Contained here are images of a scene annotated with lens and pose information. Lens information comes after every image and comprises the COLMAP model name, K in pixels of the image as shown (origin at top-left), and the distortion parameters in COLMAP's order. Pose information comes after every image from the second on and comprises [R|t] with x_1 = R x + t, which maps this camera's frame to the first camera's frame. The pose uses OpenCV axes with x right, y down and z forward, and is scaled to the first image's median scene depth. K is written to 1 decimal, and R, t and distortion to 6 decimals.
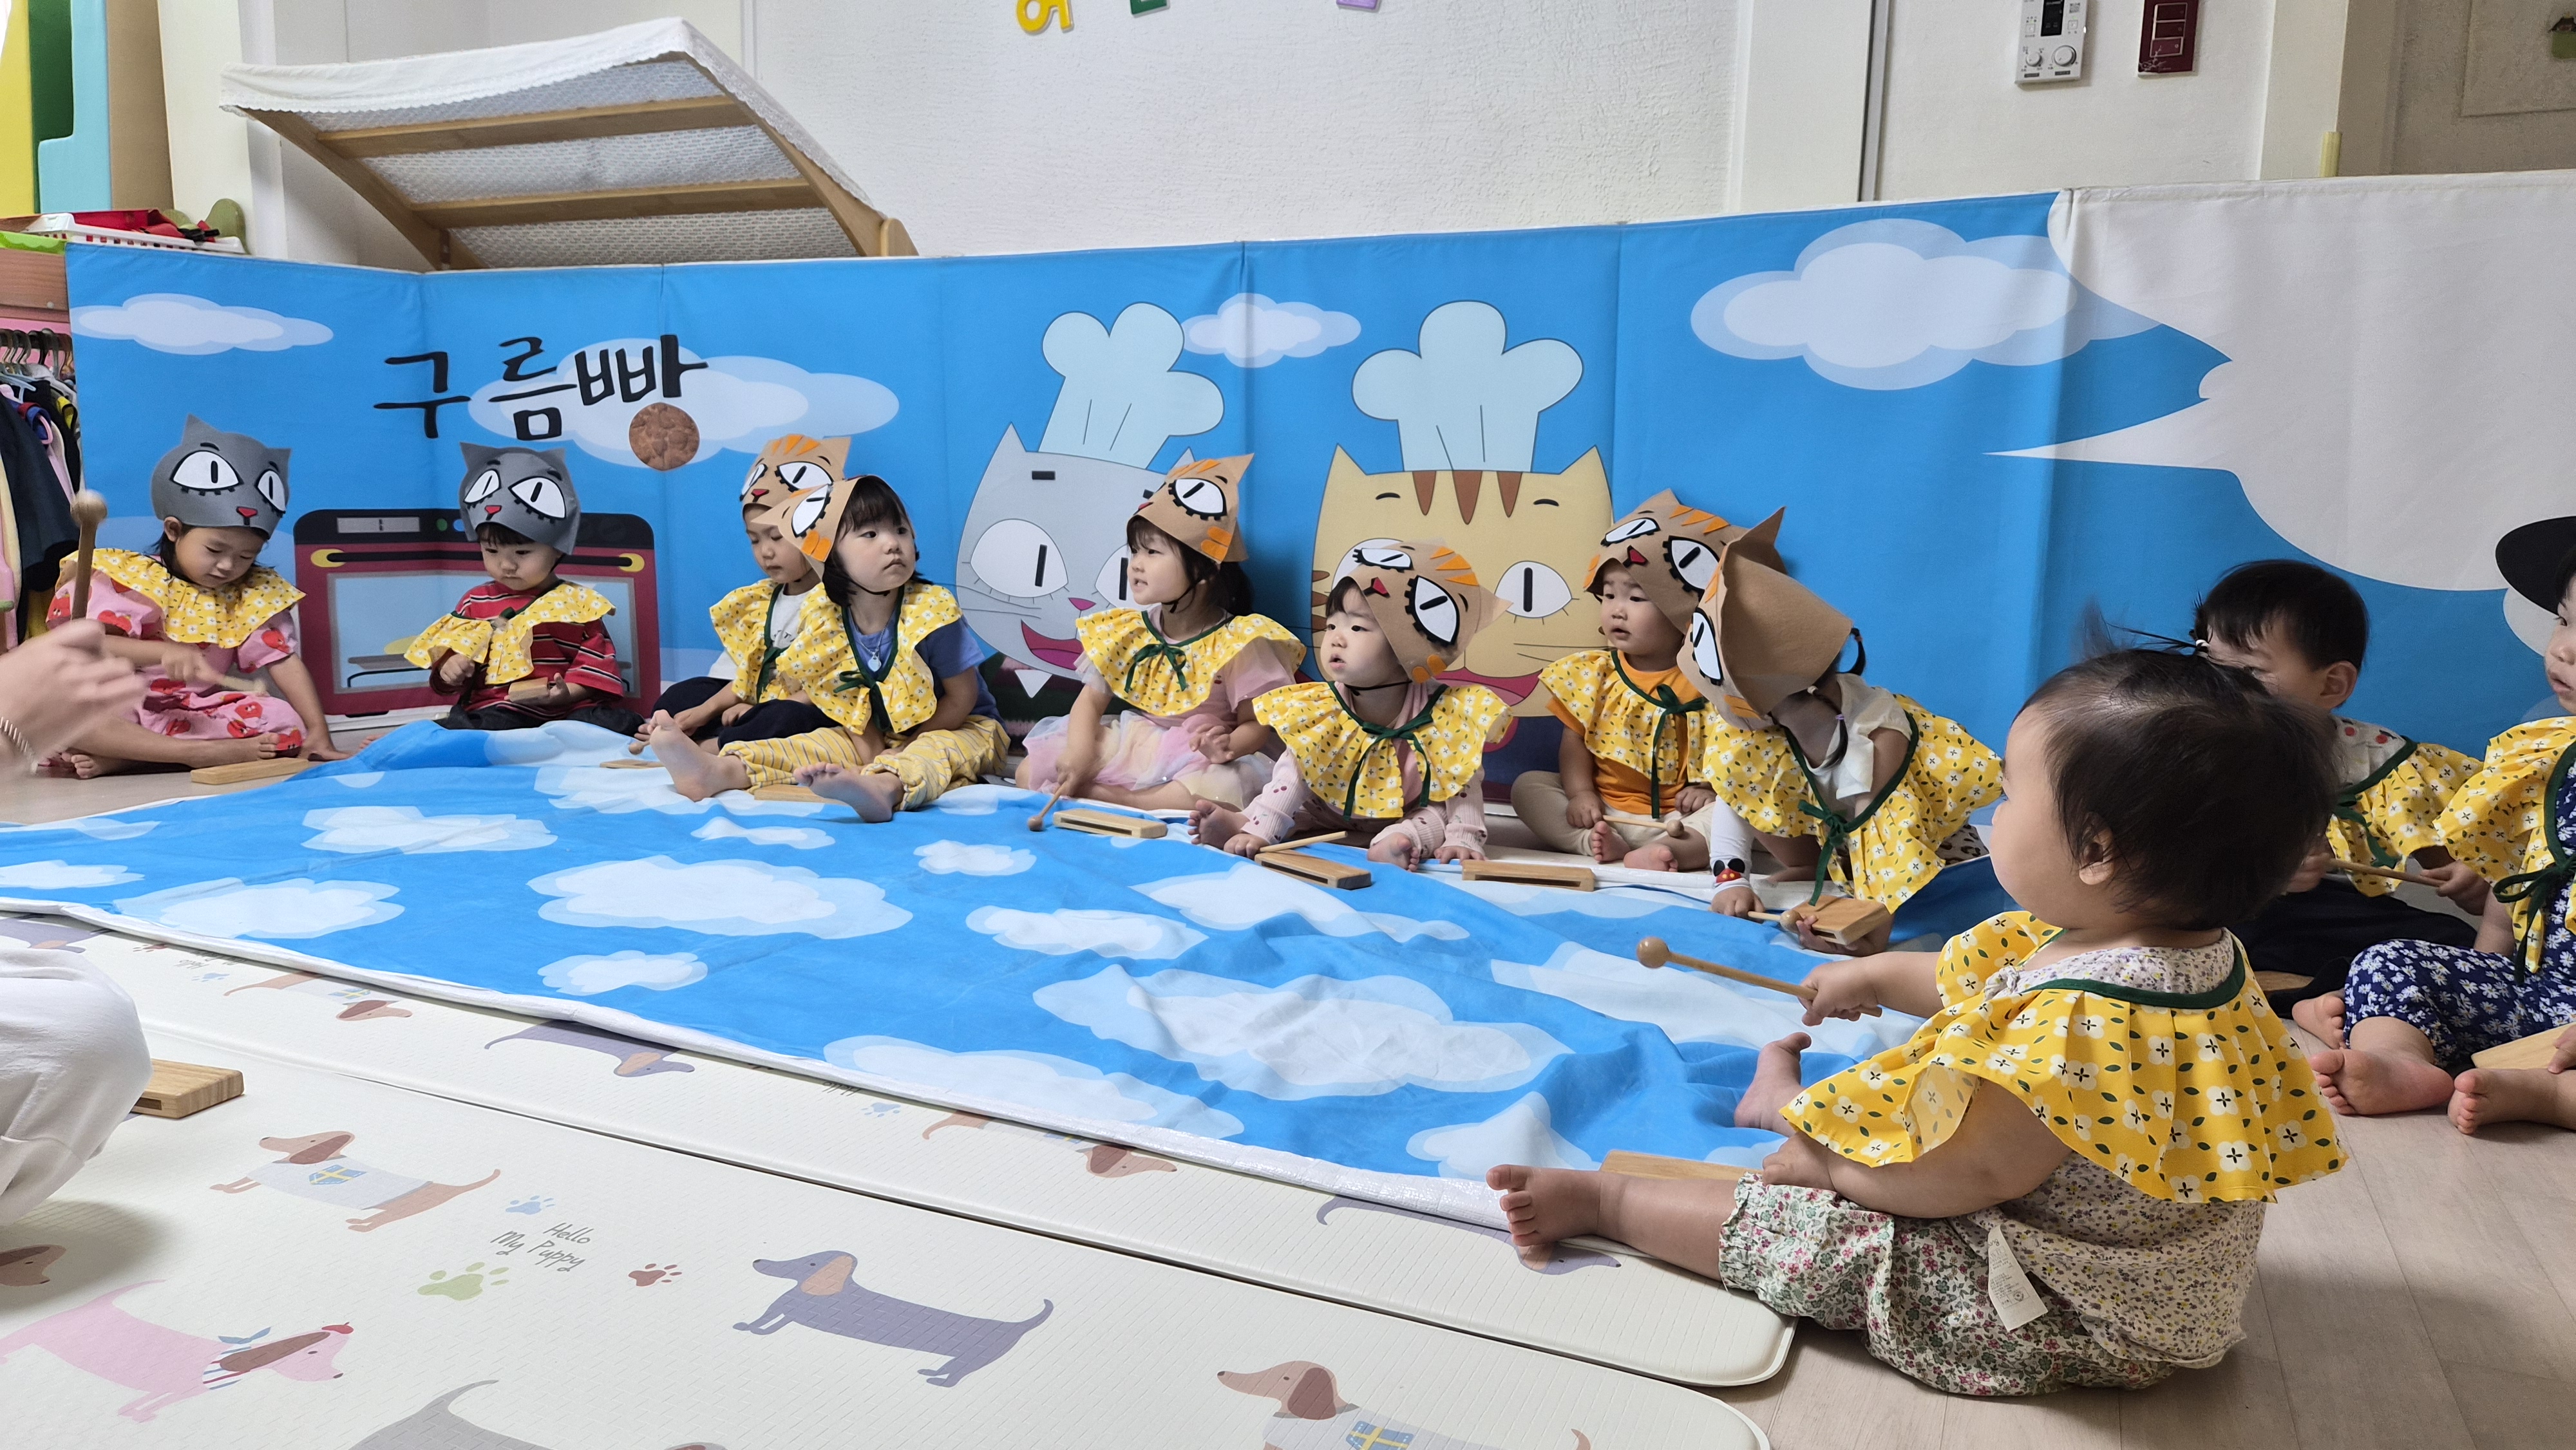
lens RADIAL K [[1634.0, 0, 1243.7], [0, 1634.0, 727.4], [0, 0, 1]] dist [0.018739, -0.024011]
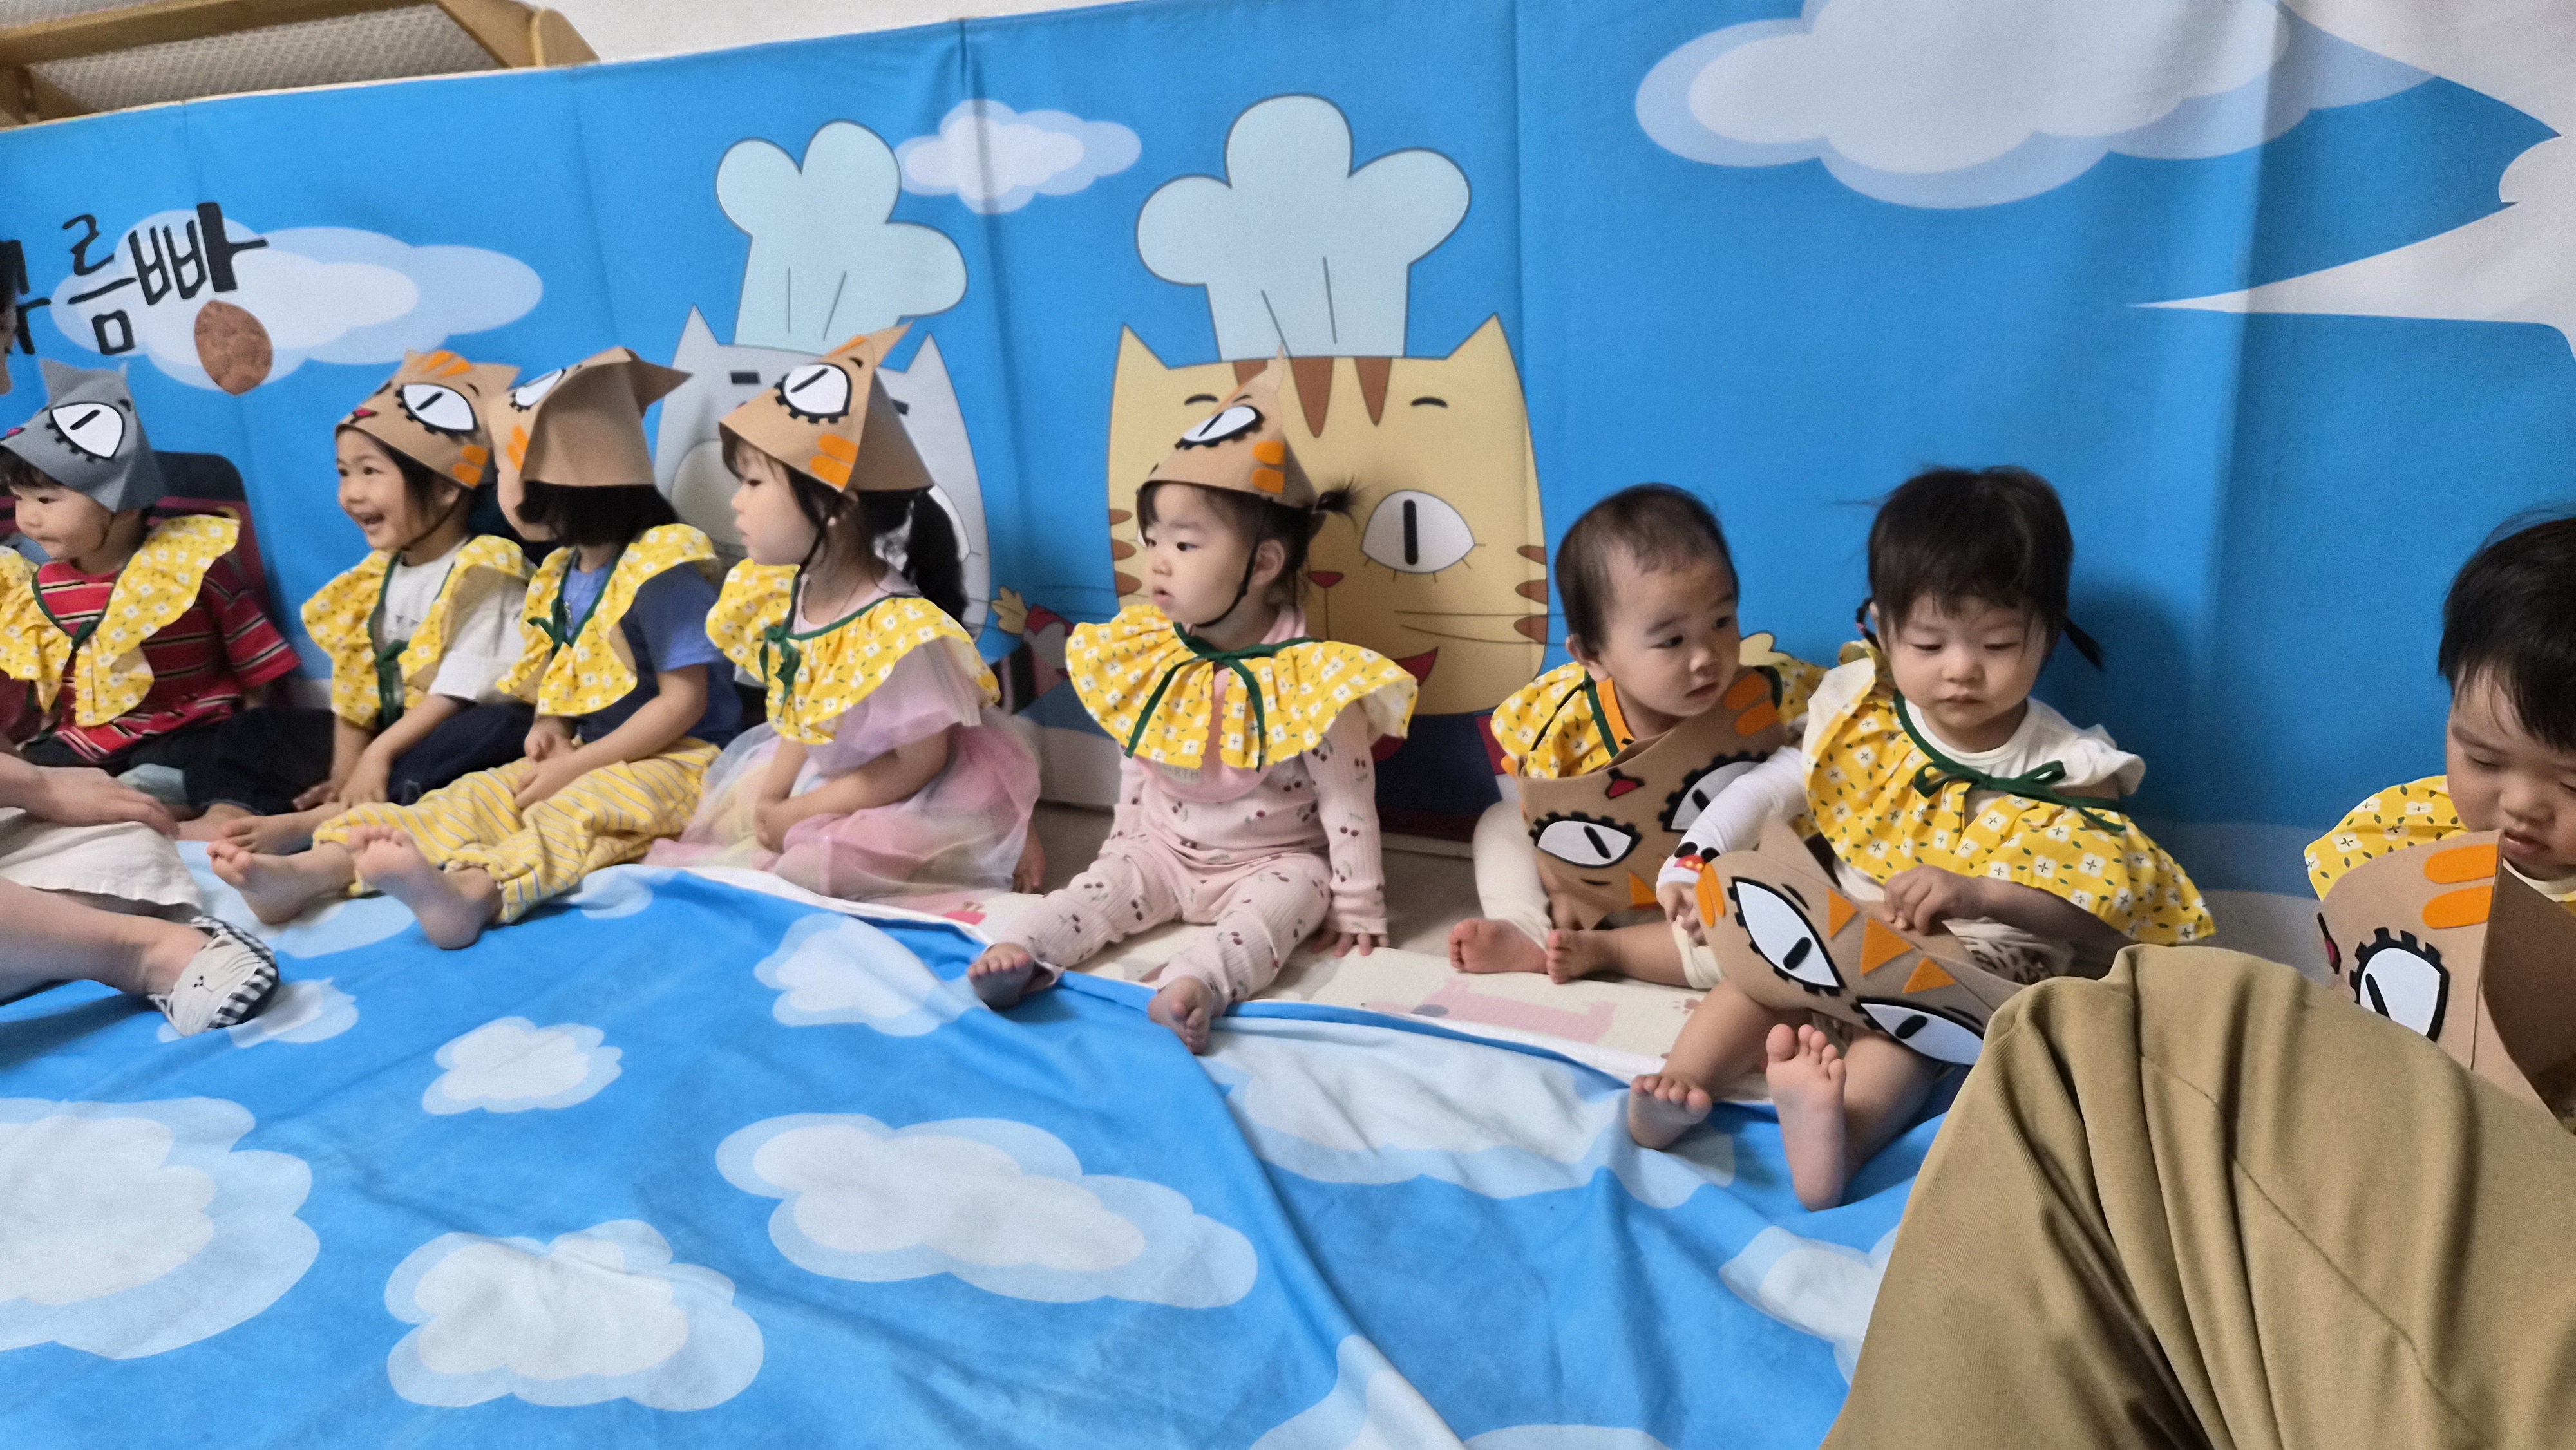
lens RADIAL K [[1634.0, 0, 1282.2], [0, 1634.0, 730.8], [0, 0, 1]] dist [0.018739, -0.024011]
pose [[0.998555, -0.050932, 0.017136, 0.100508], [0.049061, 0.994174, 0.095969, -0.066382], [-0.021925, -0.094990, 0.995237, 0.302987]]
